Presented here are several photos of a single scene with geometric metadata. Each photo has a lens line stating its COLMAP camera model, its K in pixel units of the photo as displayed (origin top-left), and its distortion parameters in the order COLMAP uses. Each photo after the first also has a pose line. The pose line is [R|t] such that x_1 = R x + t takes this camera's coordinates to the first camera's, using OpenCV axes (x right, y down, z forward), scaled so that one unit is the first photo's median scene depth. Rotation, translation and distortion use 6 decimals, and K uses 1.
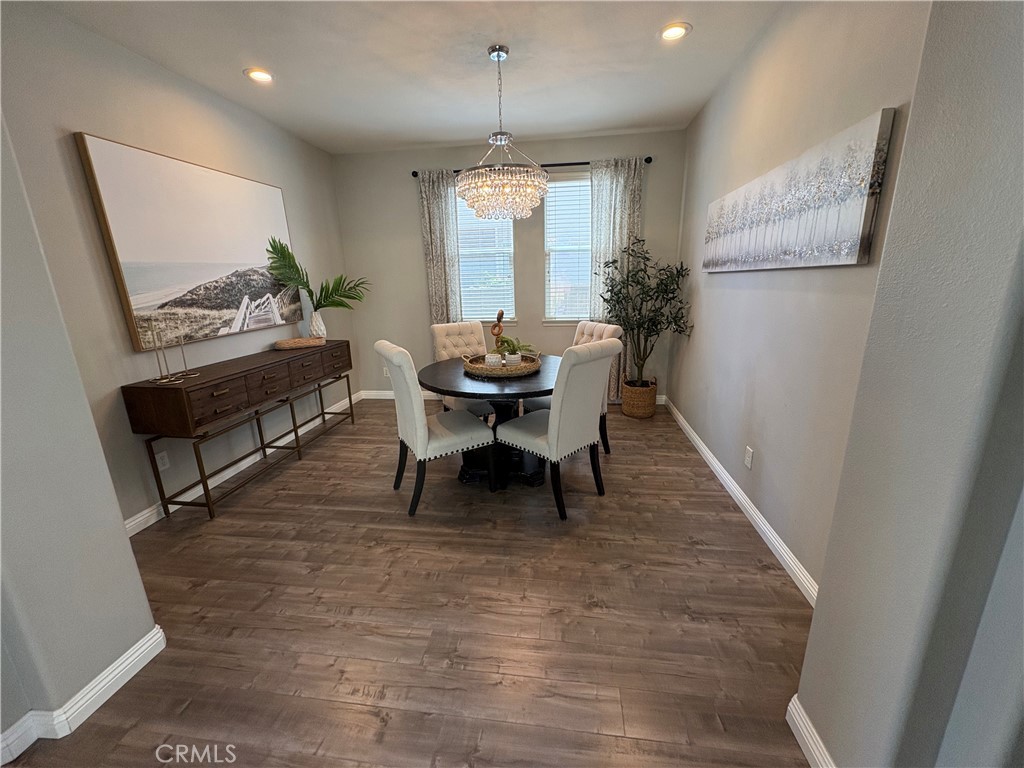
lens RADIAL K [[407.9, 0, 517.7], [0, 407.9, 378.5], [0, 0, 1]] dist [0.001406, 0.000031]
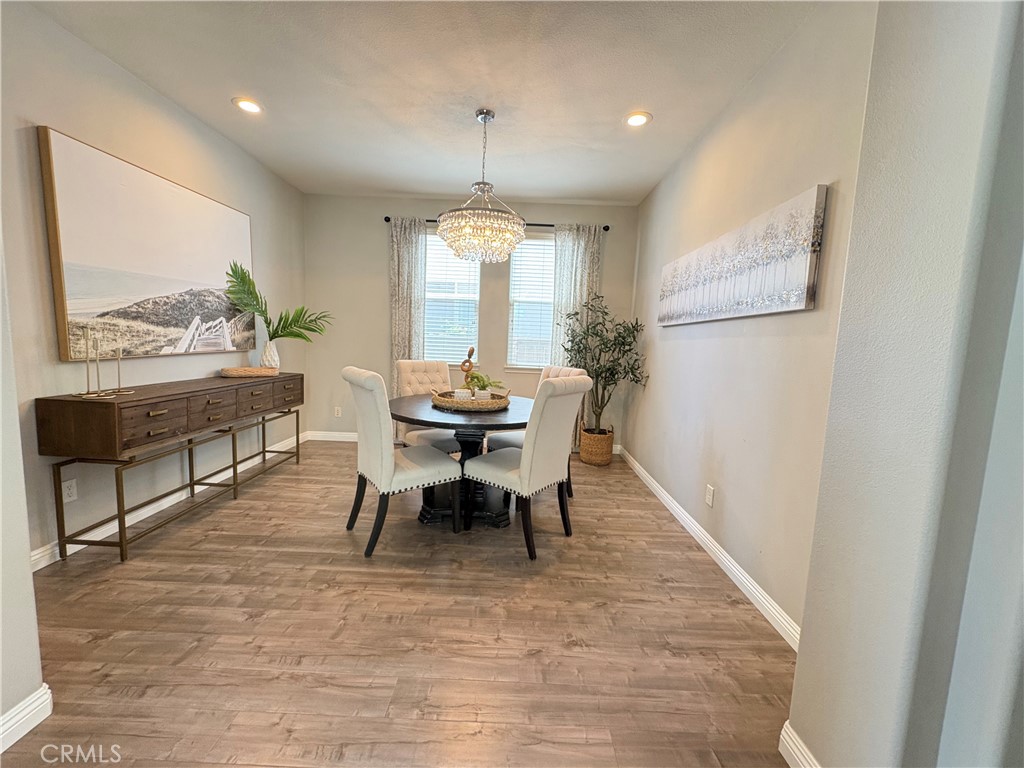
lens RADIAL K [[407.9, 0, 512.0], [0, 407.9, 383.9], [0, 0, 1]] dist [0.001406, 0.000031]
pose [[0.990221, 0.051465, 0.129665, -0.082171], [-0.032151, 0.988634, -0.146867, 0.081150], [-0.135749, 0.141262, 0.980621, 0.008362]]
